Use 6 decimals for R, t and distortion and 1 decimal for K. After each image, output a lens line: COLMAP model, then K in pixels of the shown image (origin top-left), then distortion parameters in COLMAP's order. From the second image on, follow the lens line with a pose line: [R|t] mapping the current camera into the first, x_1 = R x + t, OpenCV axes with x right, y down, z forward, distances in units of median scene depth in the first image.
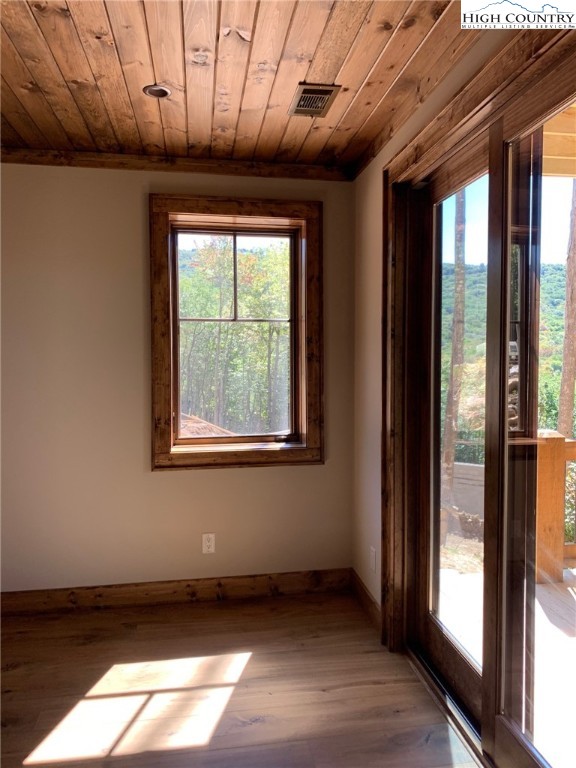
lens RADIAL K [[586.3, 0, 287.6], [0, 586.3, 379.5], [0, 0, 1]] dist [0.039605, -0.055413]
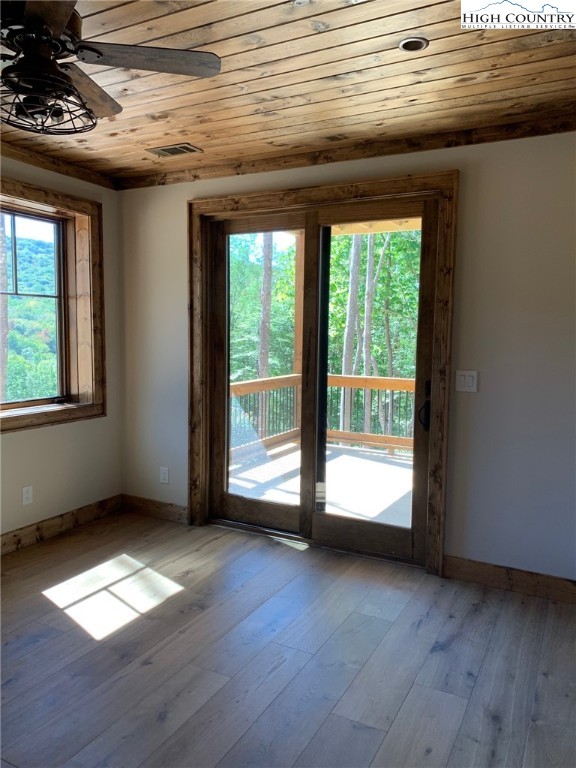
lens RADIAL K [[586.3, 0, 288.8], [0, 586.3, 386.4], [0, 0, 1]] dist [0.039605, -0.055413]
pose [[0.603538, -0.061978, 0.794922, -0.721691], [0.009154, 0.997447, 0.070818, -0.004627], [-0.797282, -0.035465, 0.602565, -0.071478]]
